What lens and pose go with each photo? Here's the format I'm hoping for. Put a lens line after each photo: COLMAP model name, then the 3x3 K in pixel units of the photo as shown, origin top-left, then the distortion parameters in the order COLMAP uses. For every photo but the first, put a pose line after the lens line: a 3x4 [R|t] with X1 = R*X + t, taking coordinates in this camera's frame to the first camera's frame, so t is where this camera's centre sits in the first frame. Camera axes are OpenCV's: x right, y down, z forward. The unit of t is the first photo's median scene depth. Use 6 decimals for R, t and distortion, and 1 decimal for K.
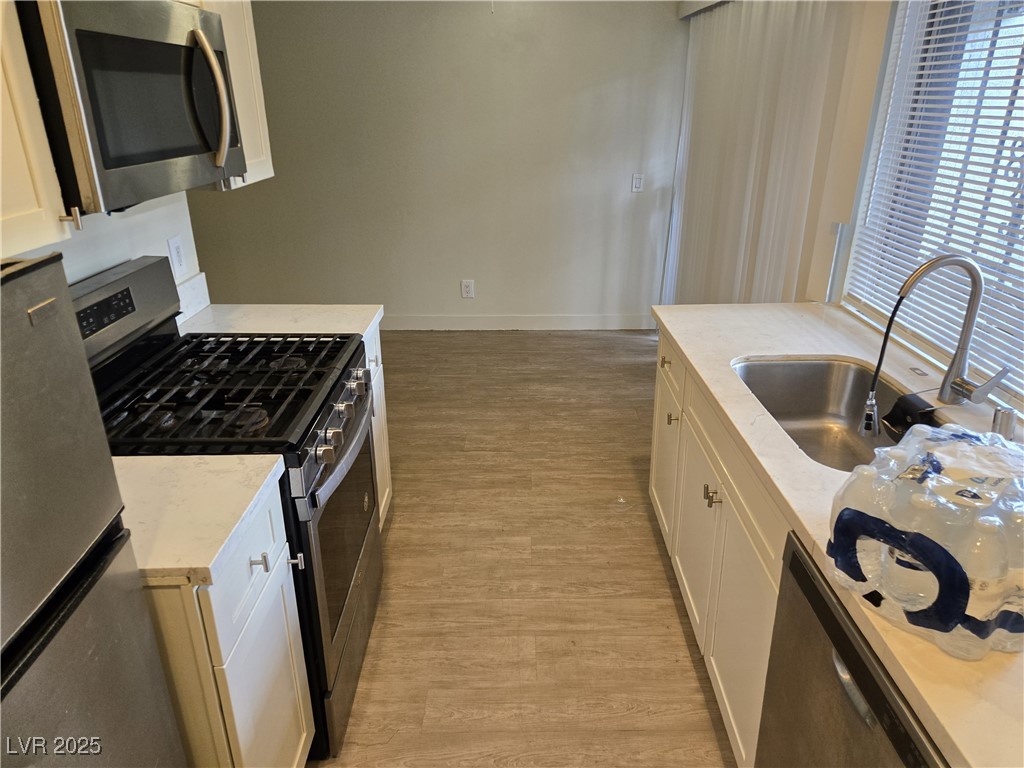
lens RADIAL K [[687.6, 0, 520.7], [0, 687.6, 378.1], [0, 0, 1]] dist [0.070372, -0.054802]
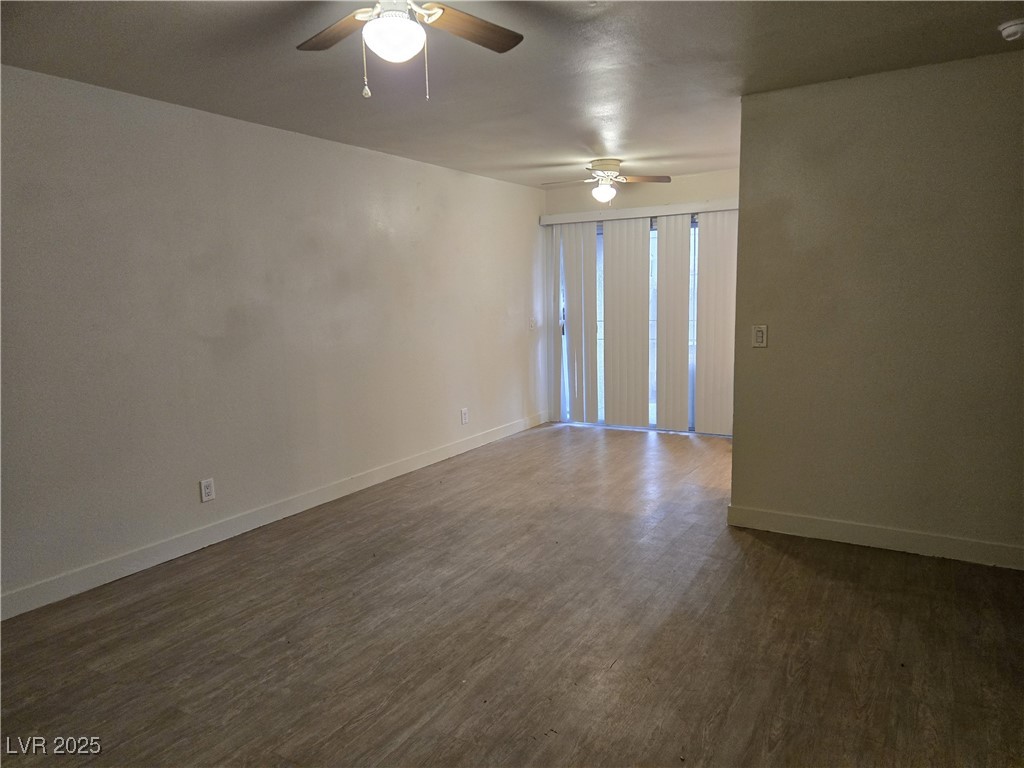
lens RADIAL K [[687.6, 0, 520.4], [0, 687.6, 386.5], [0, 0, 1]] dist [0.070372, -0.054802]
pose [[0.517171, -0.129604, 0.846012, -2.269316], [0.337360, 0.939310, -0.062334, -0.155581], [-0.786589, 0.317648, 0.529507, 0.631929]]
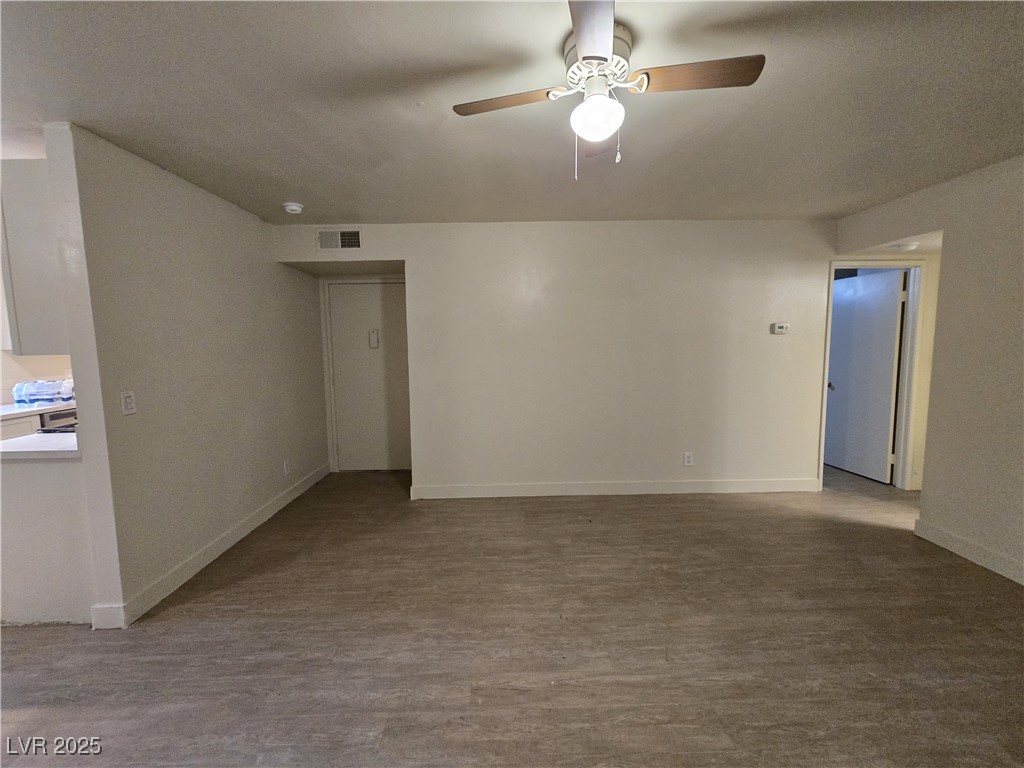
lens RADIAL K [[423.7, 0, 511.9], [0, 423.7, 379.4], [0, 0, 1]] dist [-0.003556, 0.002081]
pose [[-0.999828, 0.015362, -0.010378, -1.384741], [0.008925, 0.889501, 0.456846, -0.642390], [0.016250, 0.456675, -0.889485, 1.842066]]
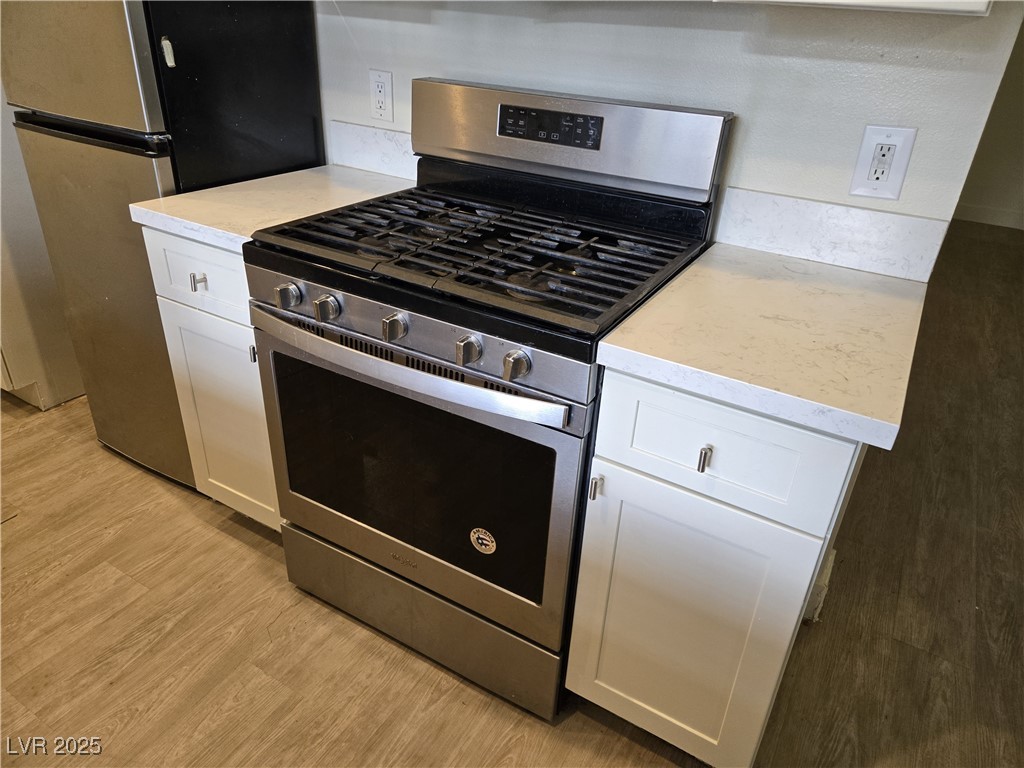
lens RADIAL K [[687.6, 0, 518.4], [0, 687.6, 377.1], [0, 0, 1]] dist [0.070372, -0.054802]
pose [[-0.512017, 0.385067, -0.767829, 0.165687], [-0.368805, 0.708754, 0.601374, -0.288637], [0.775771, 0.591093, -0.220880, 1.020295]]
